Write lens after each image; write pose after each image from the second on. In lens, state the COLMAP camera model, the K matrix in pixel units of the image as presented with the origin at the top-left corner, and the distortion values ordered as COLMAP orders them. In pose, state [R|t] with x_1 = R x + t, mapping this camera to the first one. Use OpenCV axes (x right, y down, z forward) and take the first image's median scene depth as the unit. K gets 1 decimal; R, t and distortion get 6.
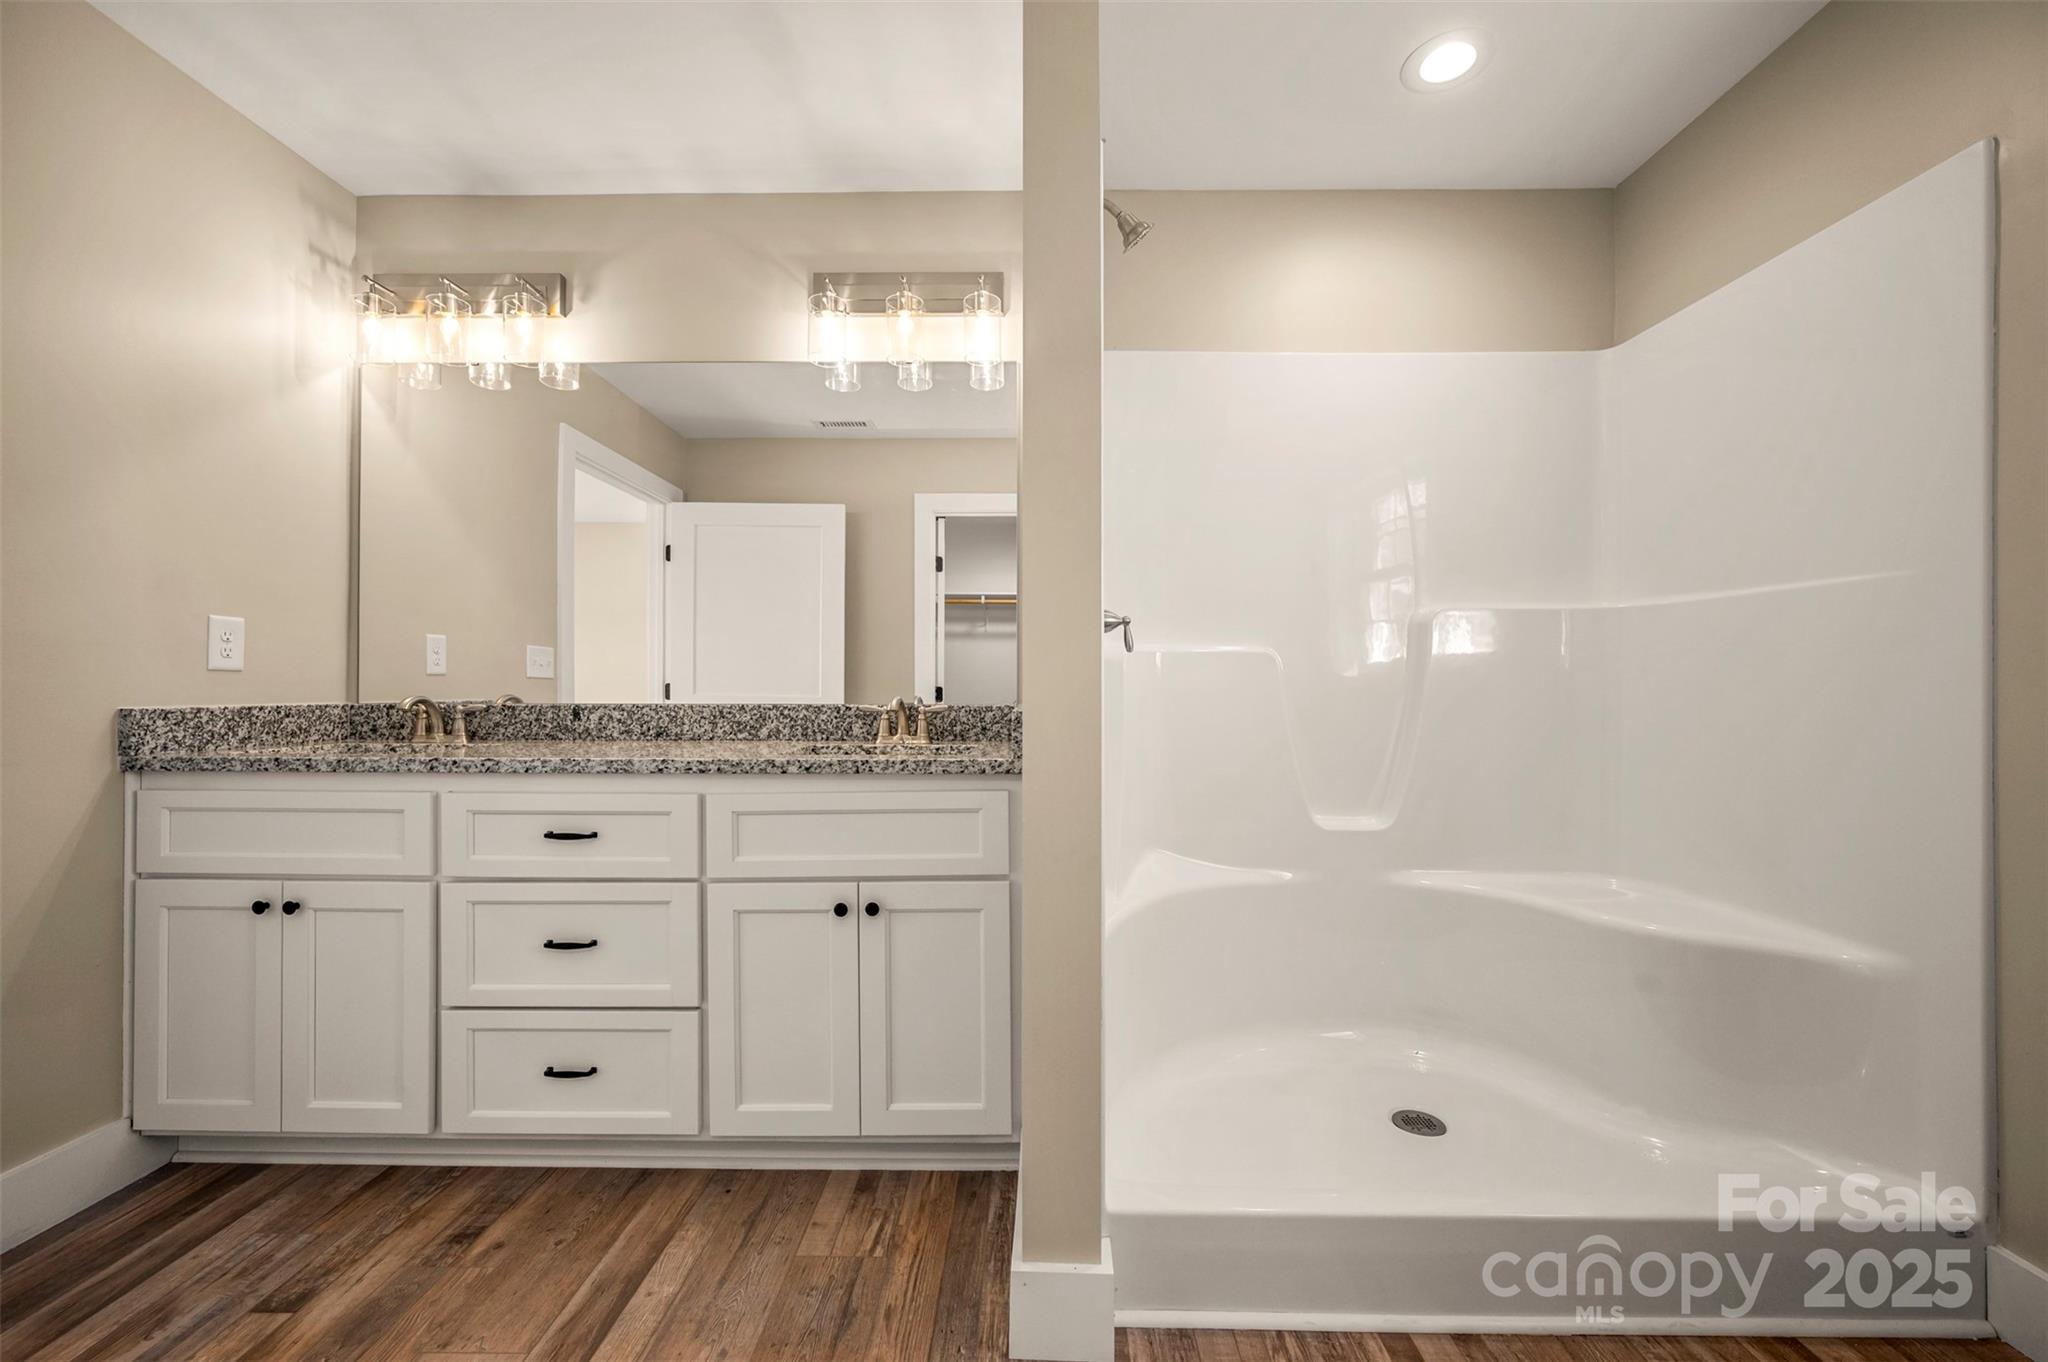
lens RADIAL K [[812.1, 0, 1026.0], [0, 812.1, 681.5], [0, 0, 1]] dist [0.003195, -0.001561]
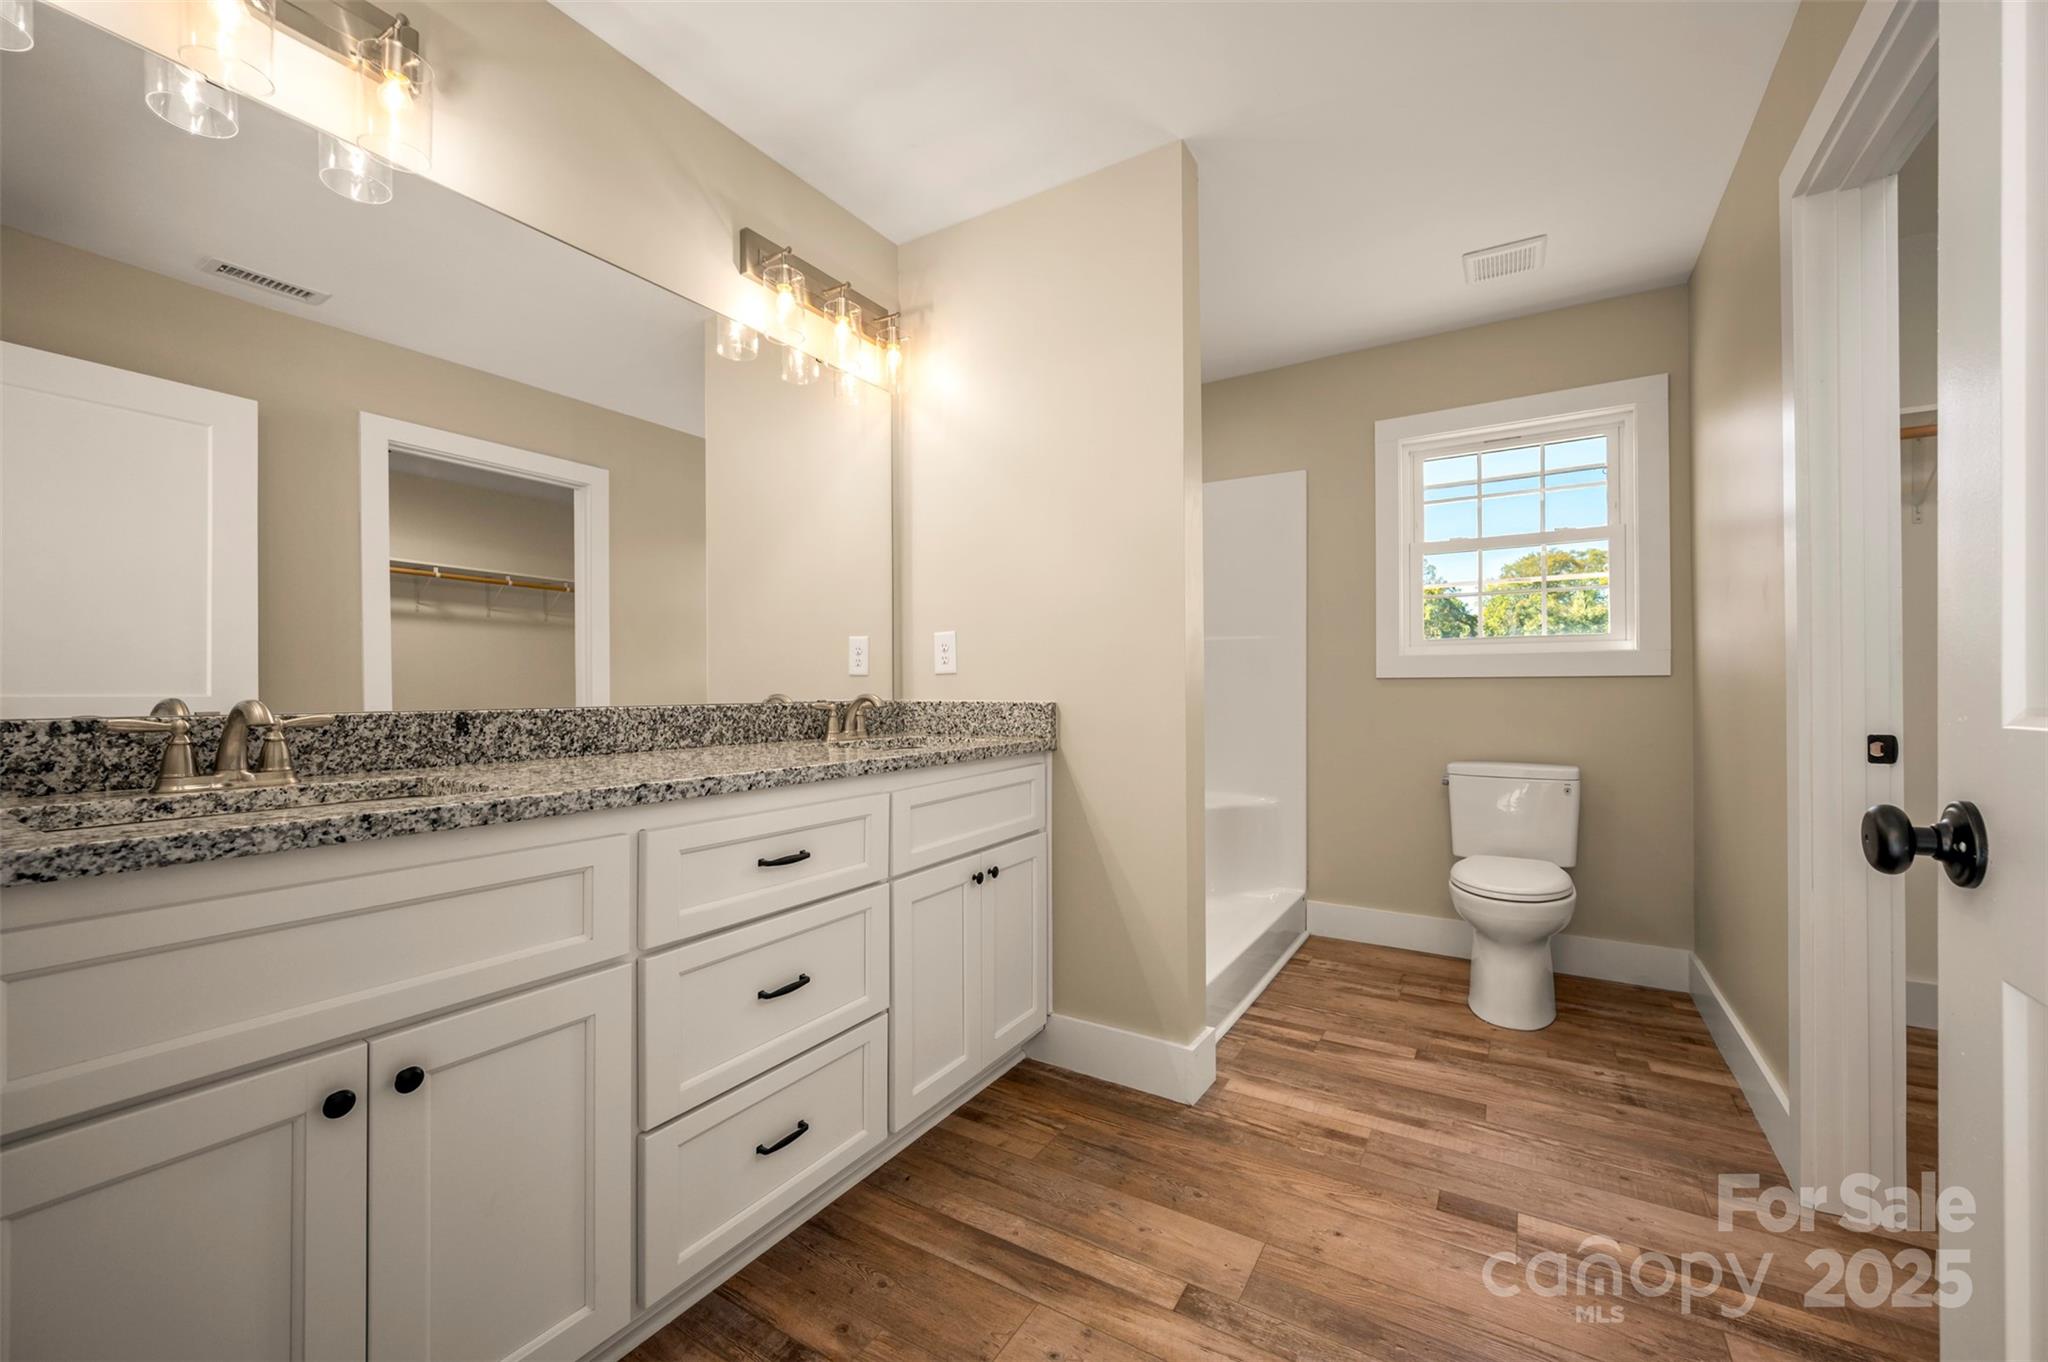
lens RADIAL K [[812.1, 0, 1031.2], [0, 812.1, 684.9], [0, 0, 1]] dist [0.003195, -0.001561]
pose [[0.507866, 0.001089, 0.861435, -0.971566], [-0.004576, 0.999989, 0.001433, 0.004673], [-0.861424, -0.004670, 0.507866, 0.293160]]
